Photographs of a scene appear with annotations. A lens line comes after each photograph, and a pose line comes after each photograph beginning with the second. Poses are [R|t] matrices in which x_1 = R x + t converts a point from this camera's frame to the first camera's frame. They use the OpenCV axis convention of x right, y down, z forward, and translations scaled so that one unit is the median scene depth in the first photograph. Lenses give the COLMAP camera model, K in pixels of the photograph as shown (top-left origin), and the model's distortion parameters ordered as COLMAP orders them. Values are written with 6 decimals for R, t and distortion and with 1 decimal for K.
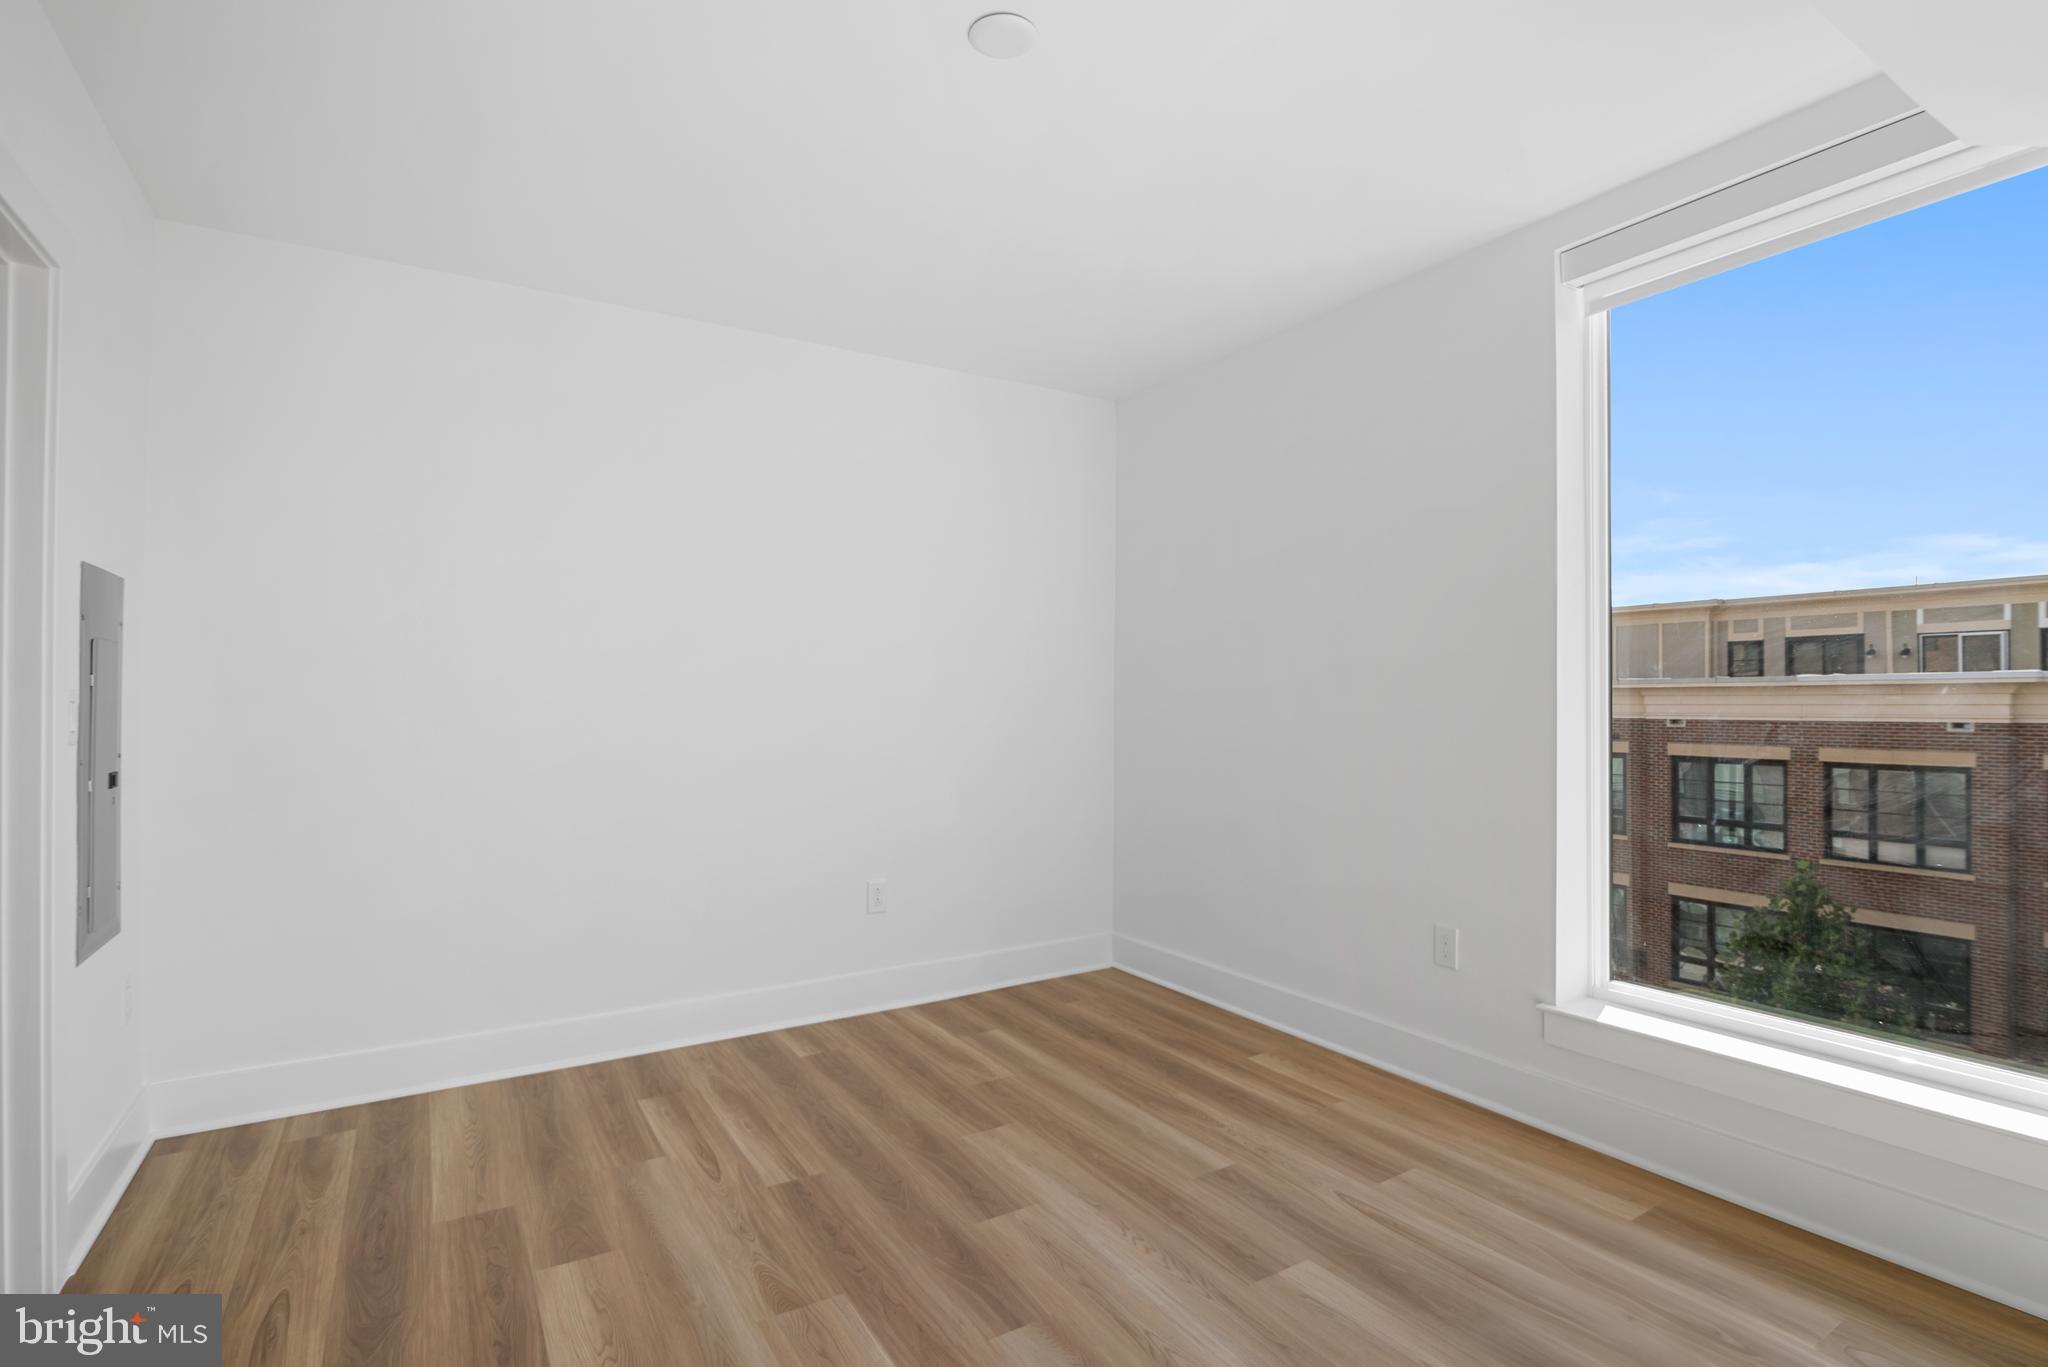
lens RADIAL K [[1011.1, 0, 1021.4], [0, 1011.1, 688.0], [0, 0, 1]] dist [-0.023245, 0.002152]
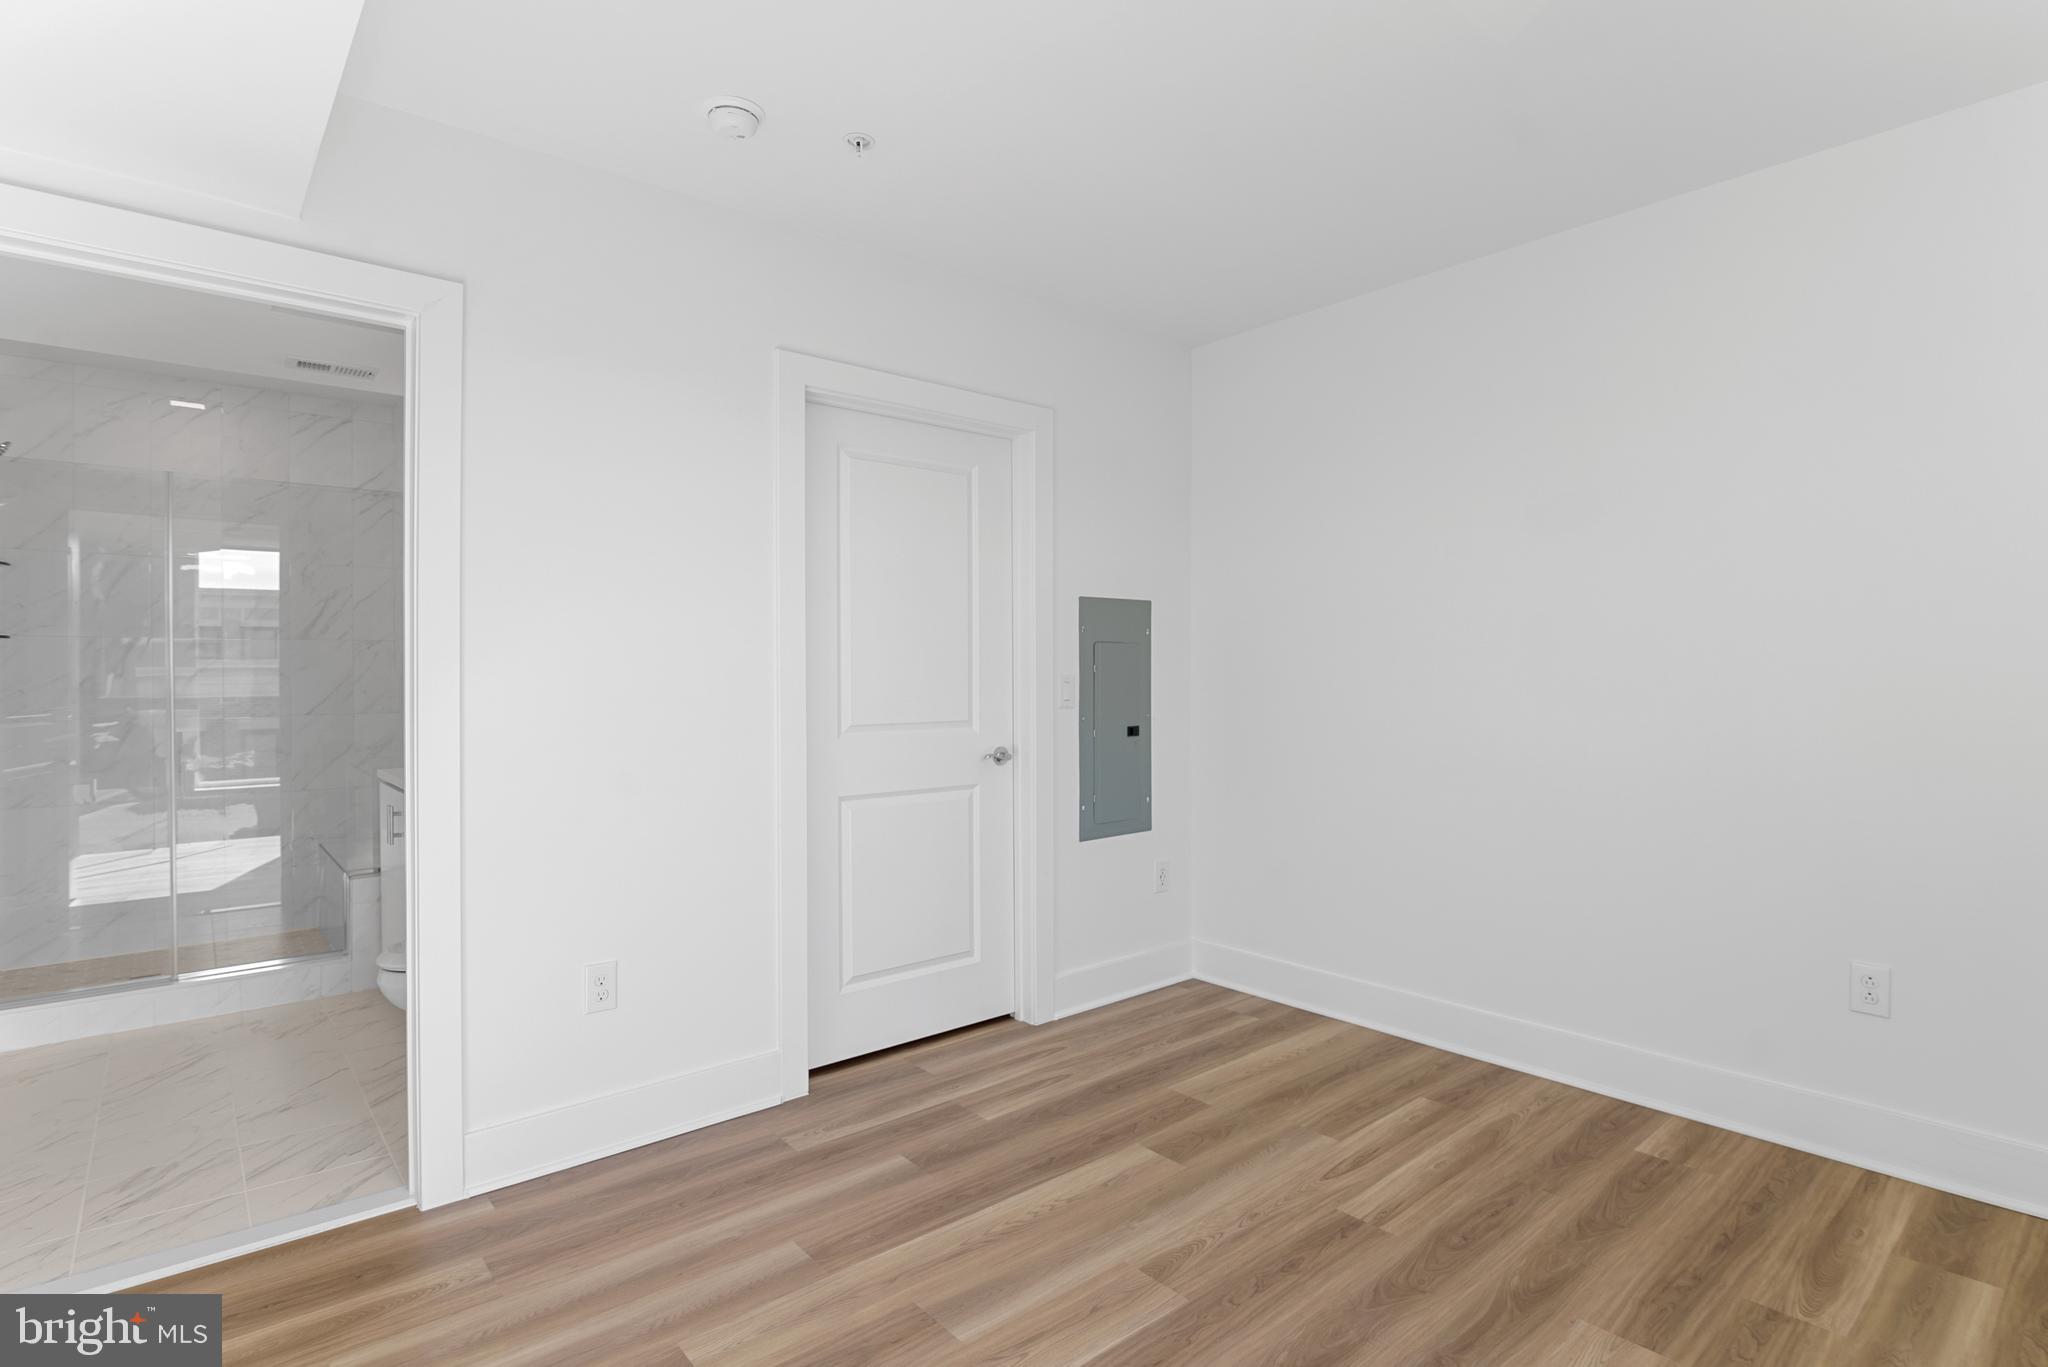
lens RADIAL K [[1011.1, 0, 1012.0], [0, 1011.1, 670.9], [0, 0, 1]] dist [-0.023245, 0.002152]
pose [[0.149517, 0.006608, -0.988737, 0.554371], [0.014133, 0.999861, 0.008819, -0.016872], [0.988658, -0.015292, 0.149403, 0.503014]]
